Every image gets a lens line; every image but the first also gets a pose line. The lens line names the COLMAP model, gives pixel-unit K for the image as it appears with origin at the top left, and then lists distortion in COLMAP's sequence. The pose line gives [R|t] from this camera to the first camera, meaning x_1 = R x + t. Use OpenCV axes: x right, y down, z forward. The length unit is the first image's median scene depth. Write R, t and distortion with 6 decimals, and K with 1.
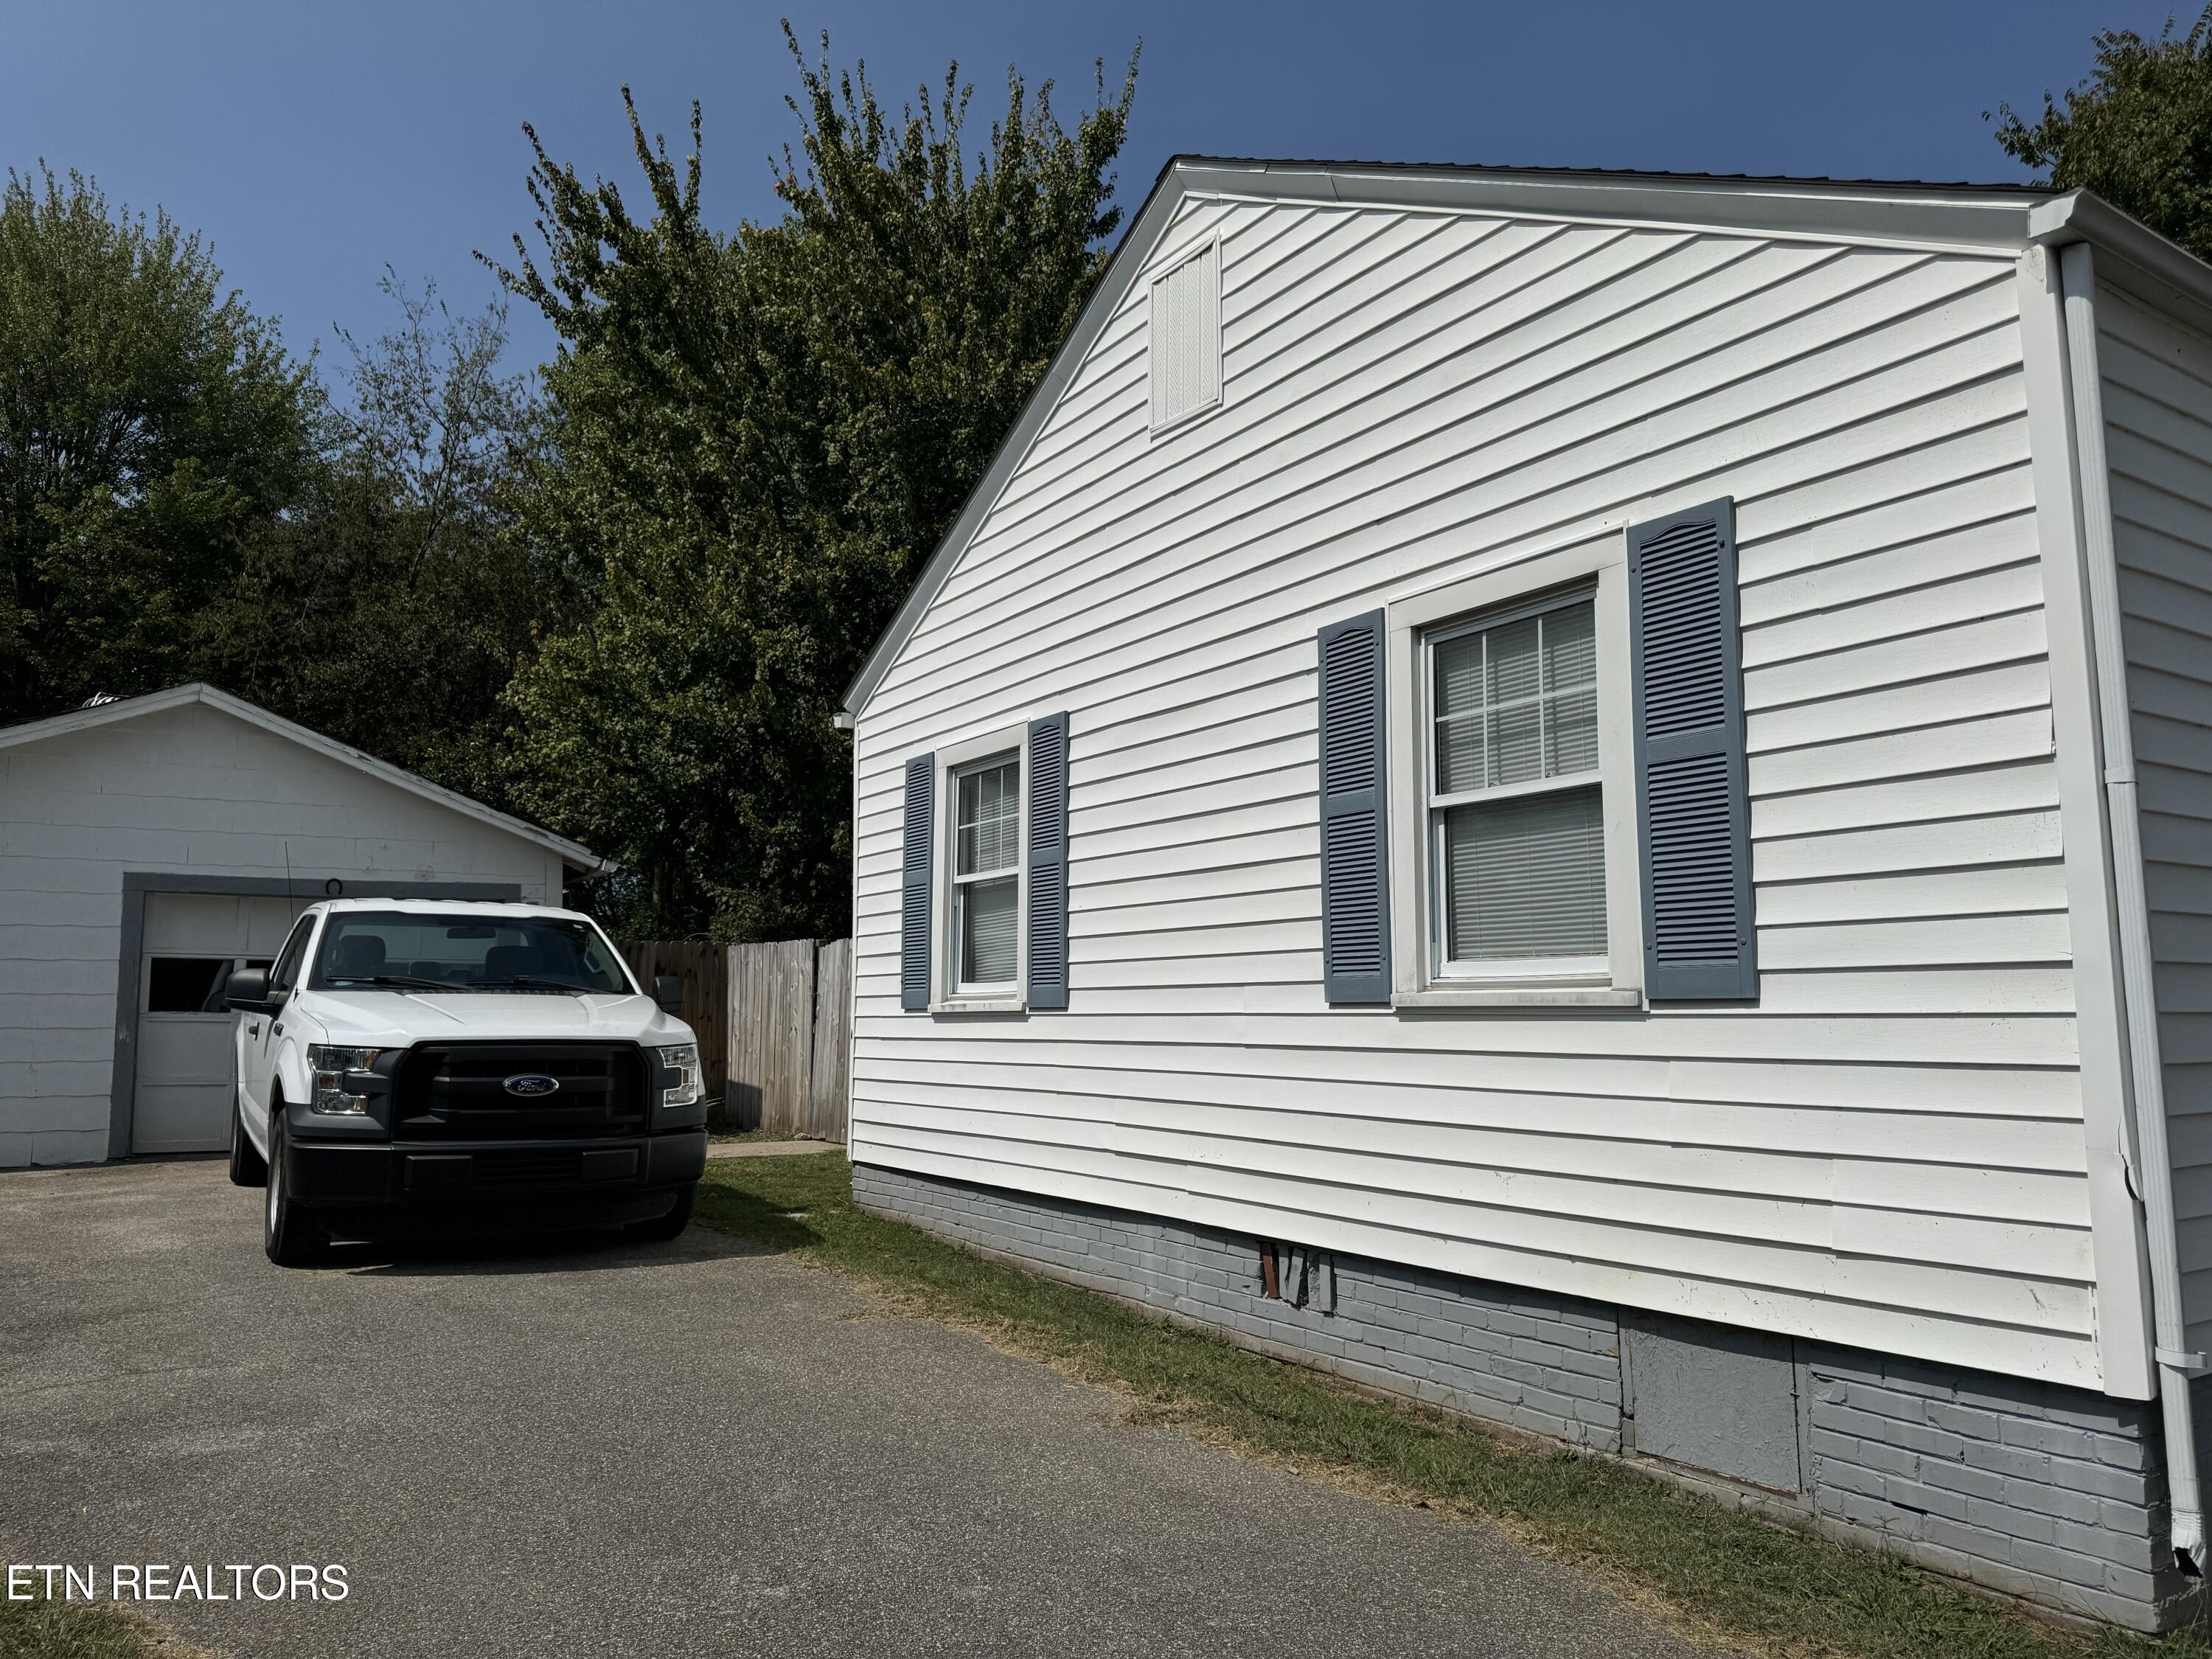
lens RADIAL K [[1573.6, 0, 1113.4], [0, 1573.6, 831.8], [0, 0, 1]] dist [0.011390, -0.014879]
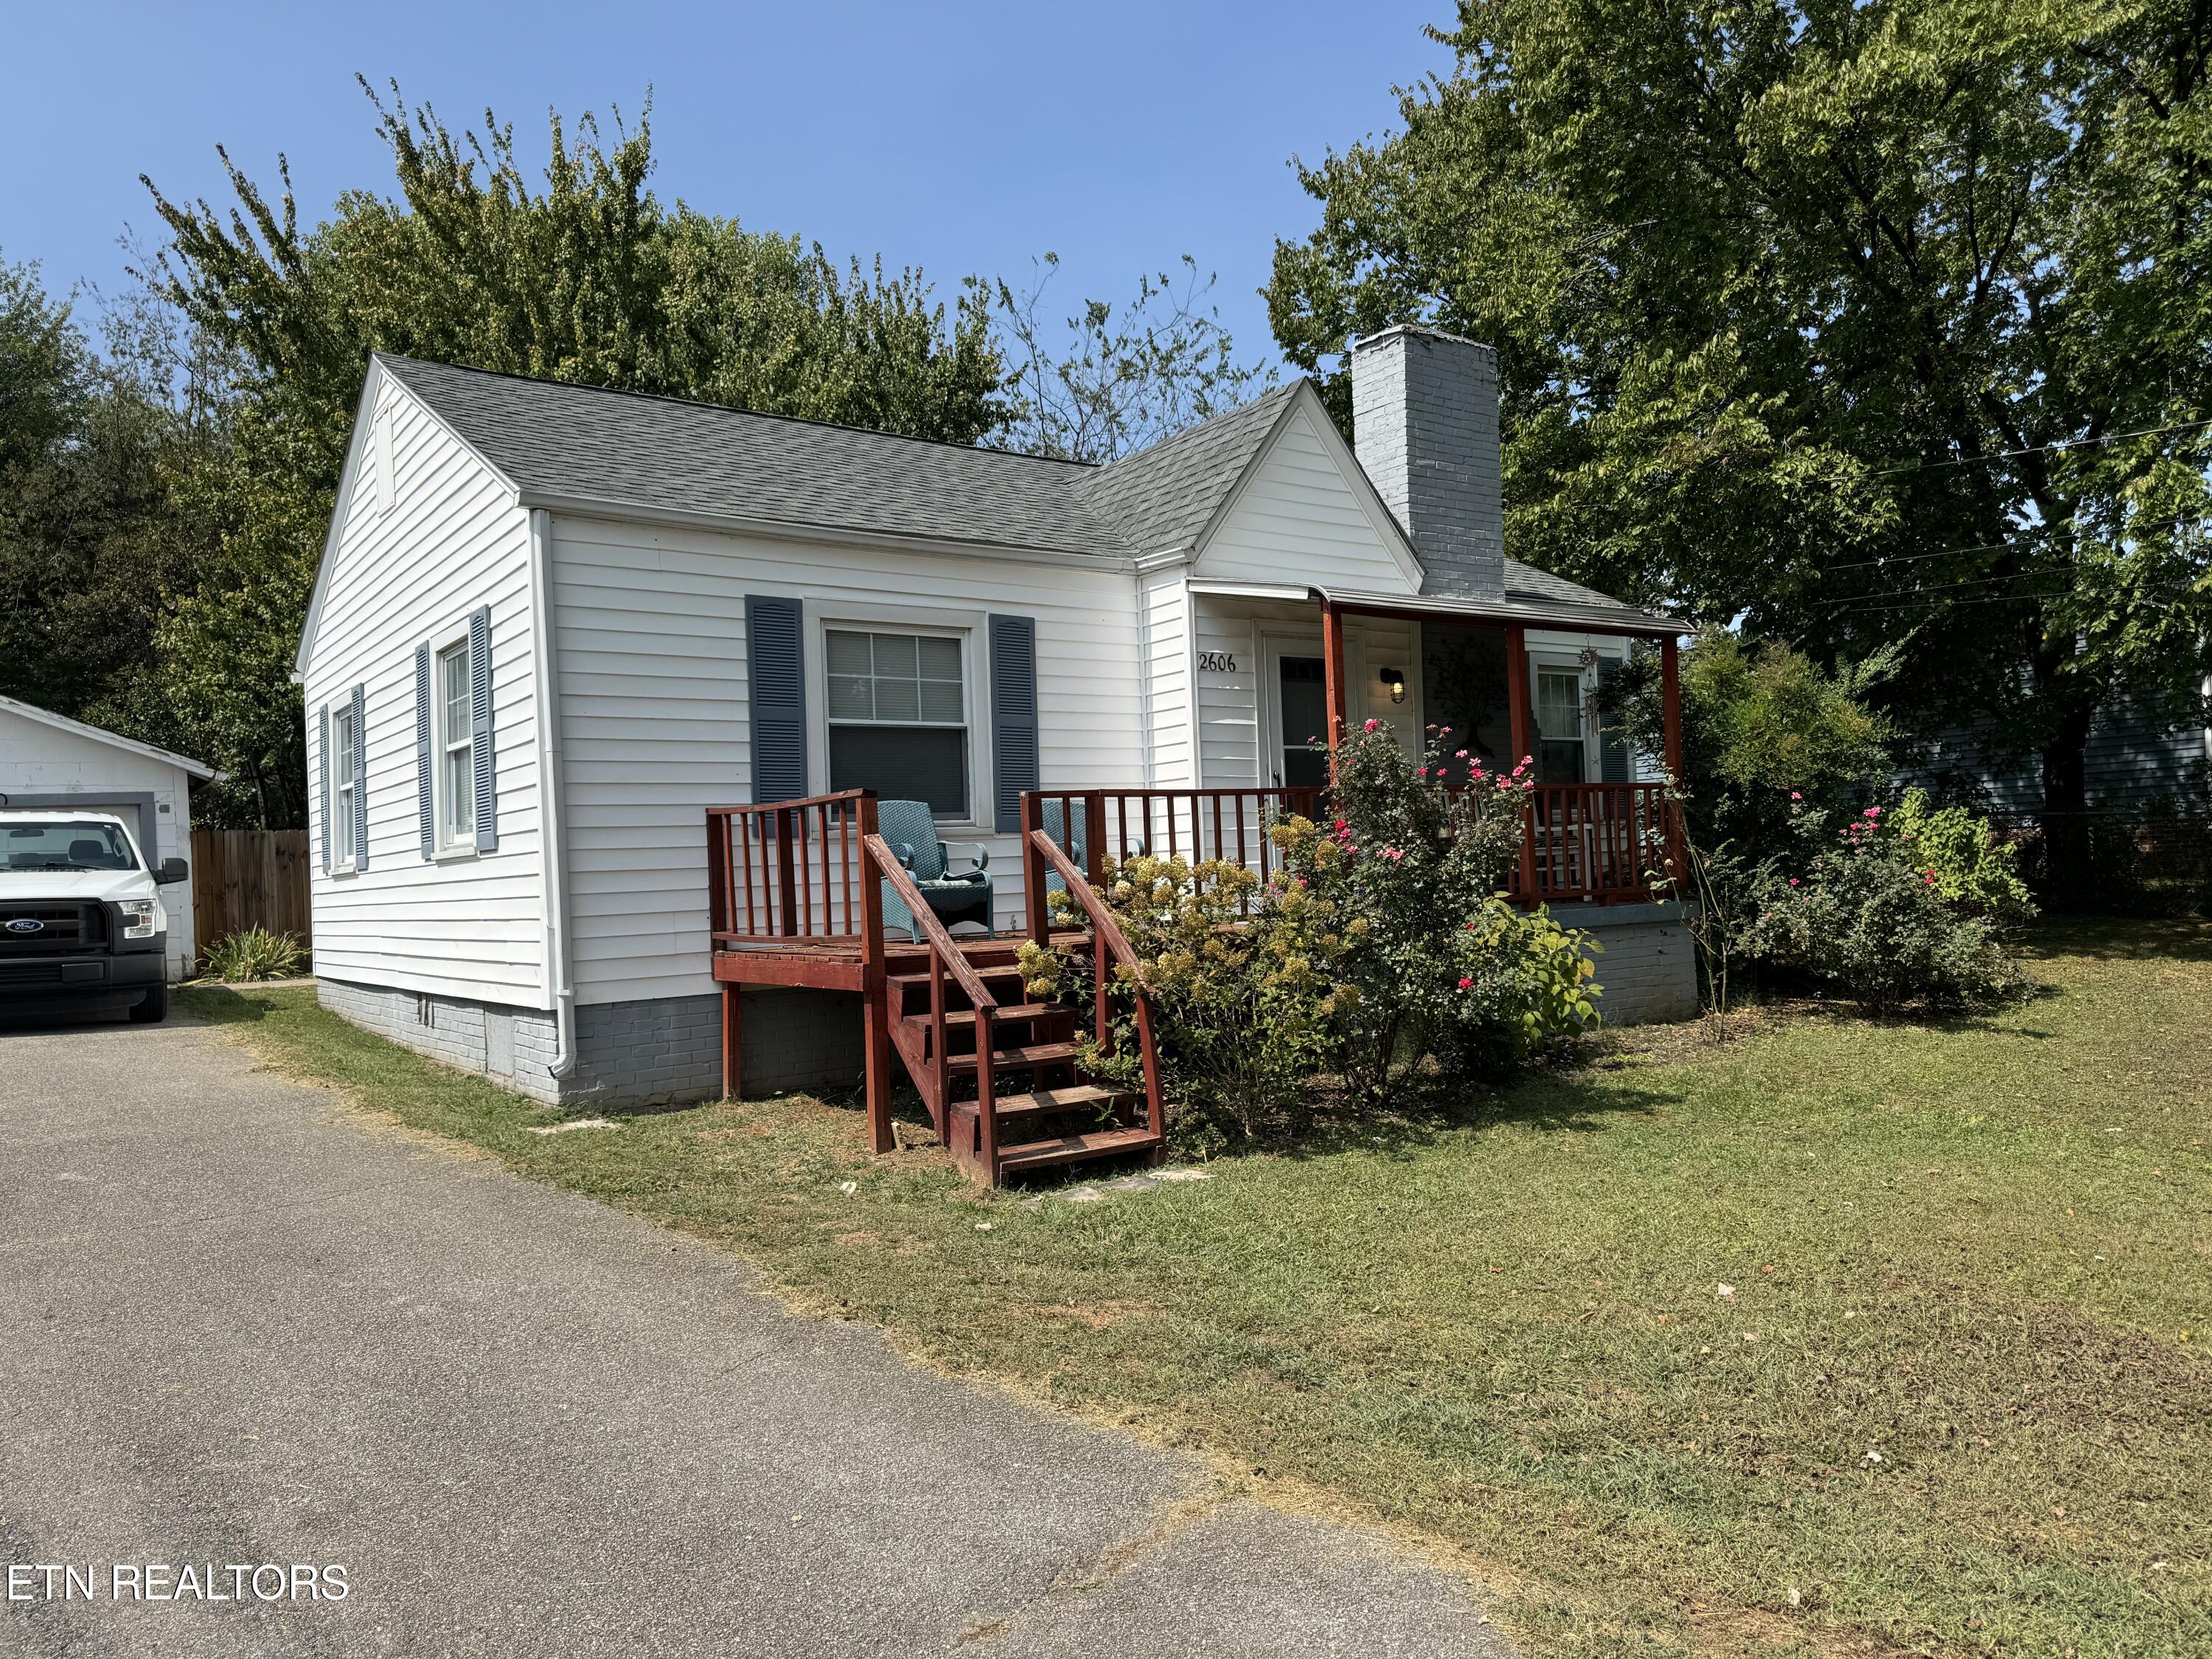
lens RADIAL K [[1573.6, 0, 1089.5], [0, 1573.6, 830.4], [0, 0, 1]] dist [0.011390, -0.014879]
pose [[0.998798, -0.035949, 0.033320, 0.314775], [0.032801, 0.995344, 0.090637, -0.024450], [-0.036423, -0.089435, 0.995326, -0.309900]]
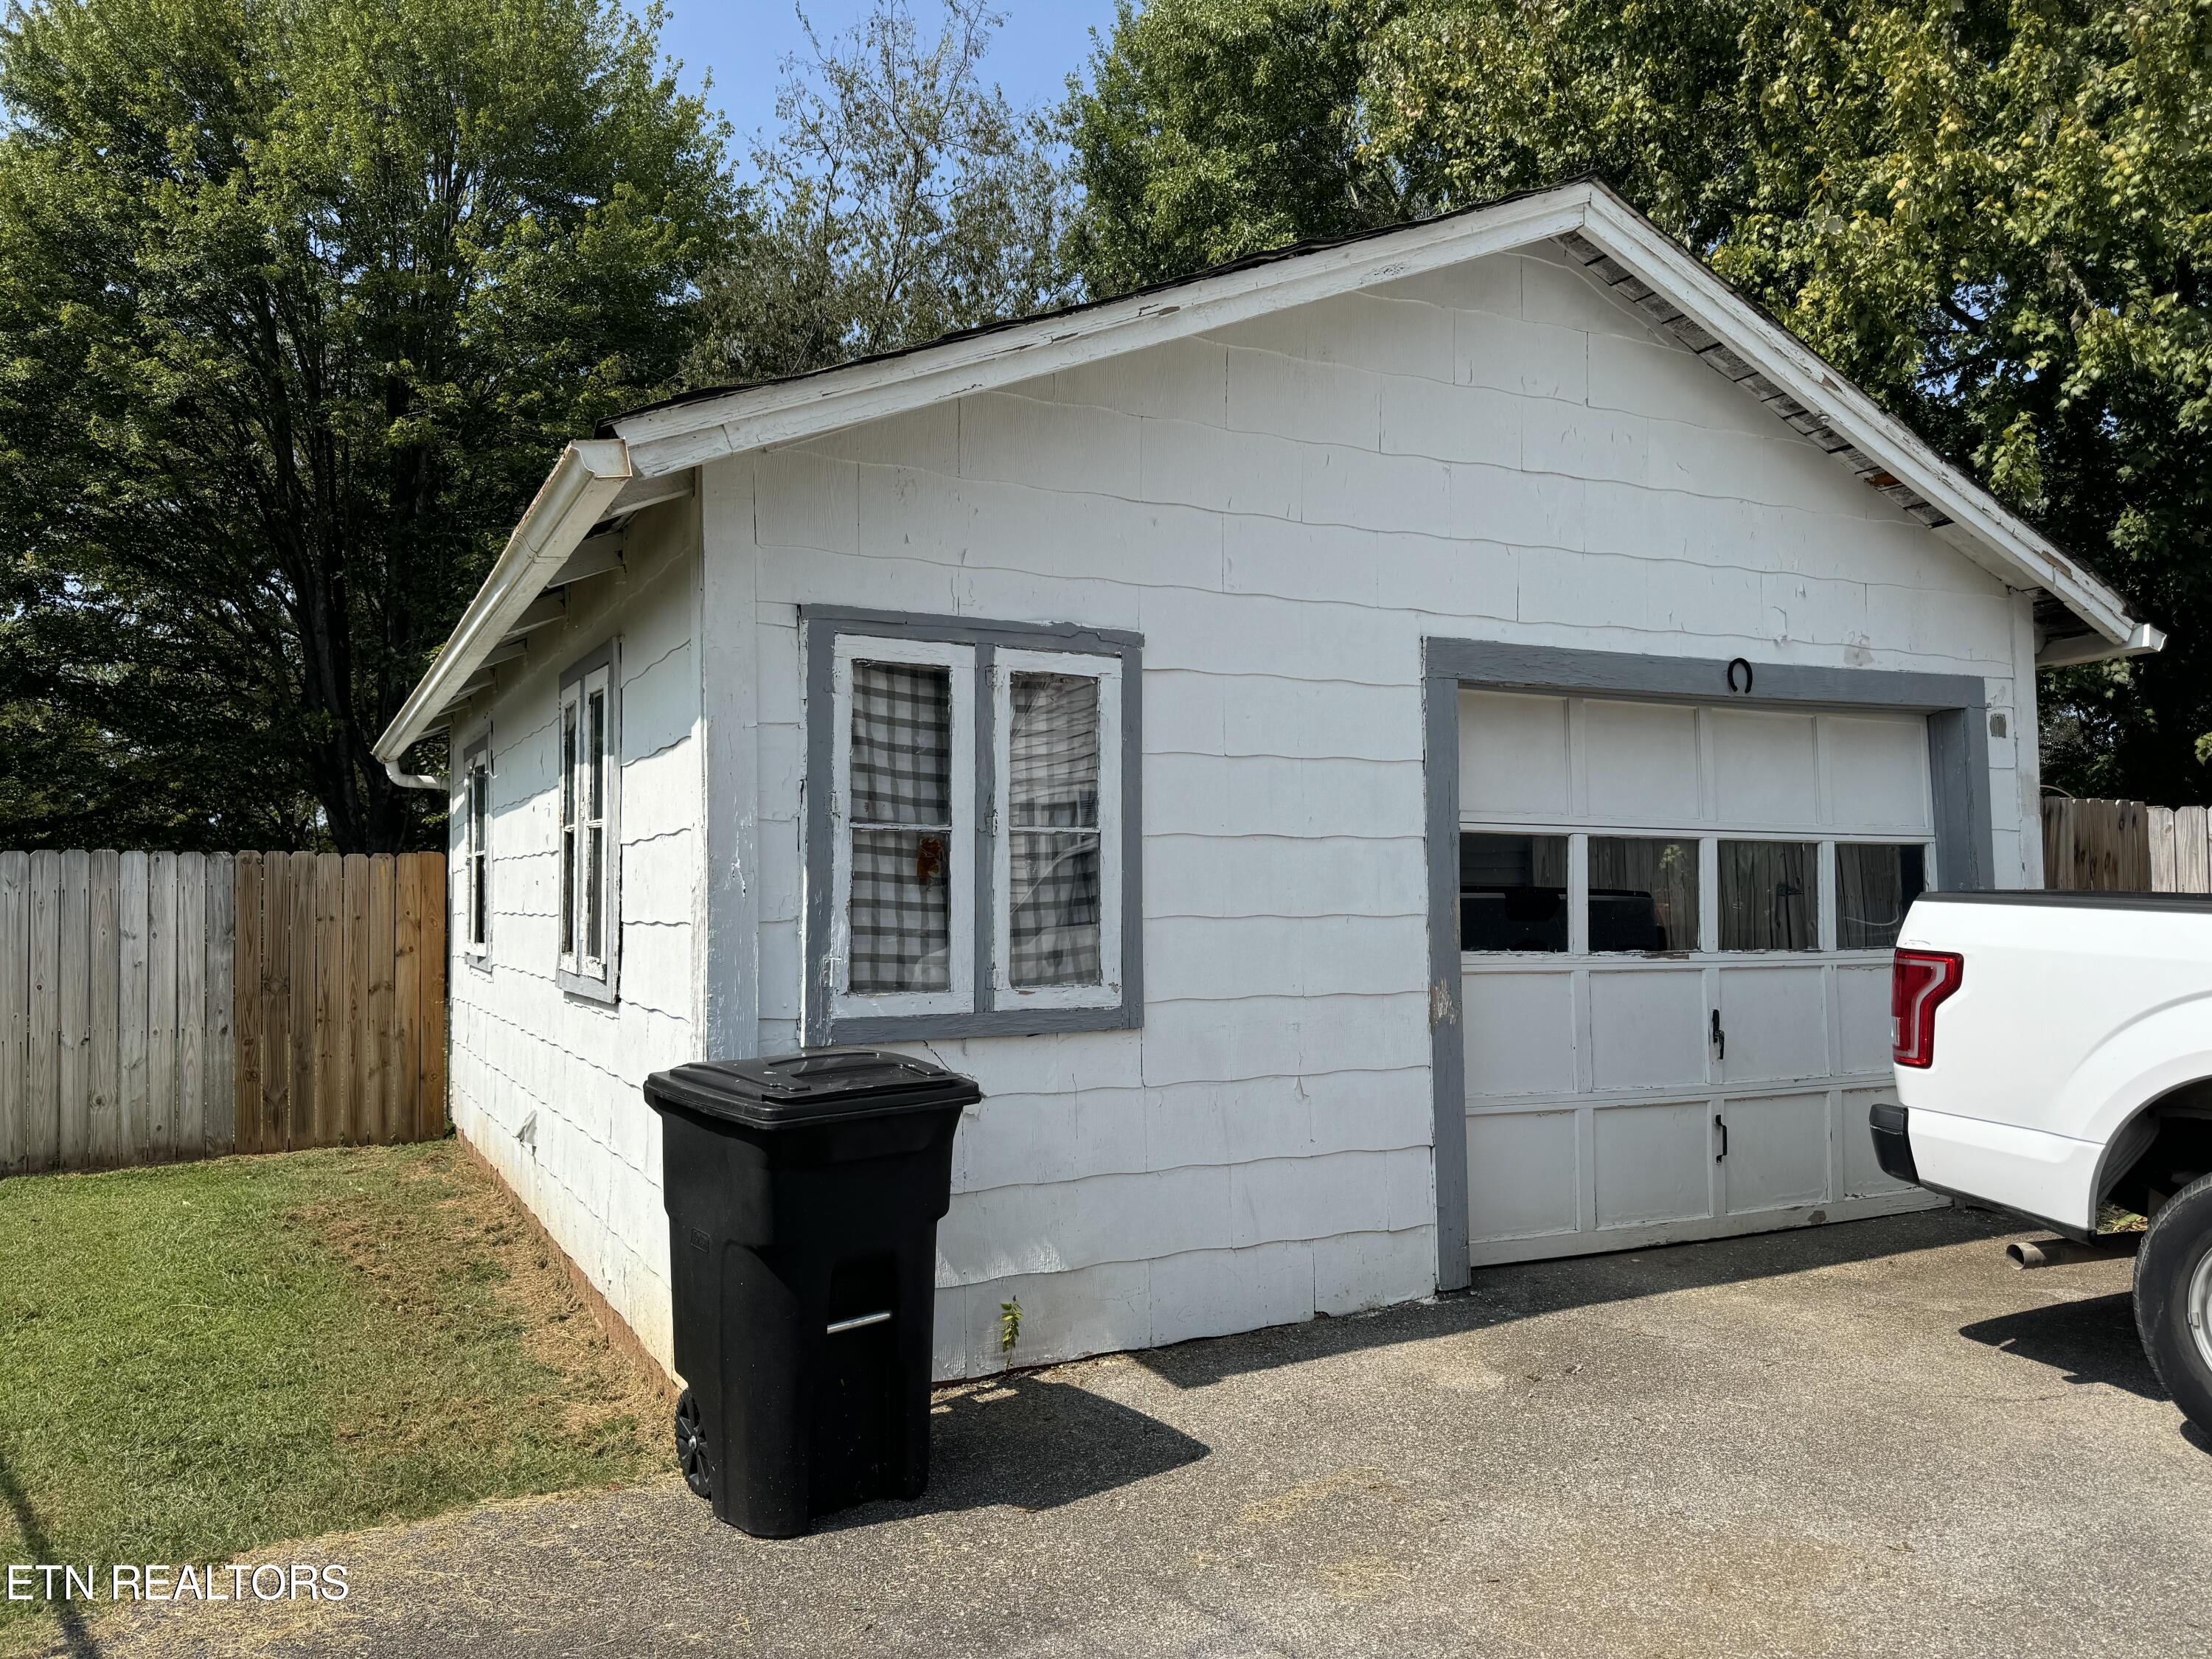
lens RADIAL K [[1573.6, 0, 1093.9], [0, 1573.6, 838.5], [0, 0, 1]] dist [0.011390, -0.014879]
pose [[0.992704, 0.003139, -0.120534, -0.443435], [0.008420, 0.995416, 0.095265, 0.026094], [0.120281, -0.095584, 0.988128, 0.370501]]
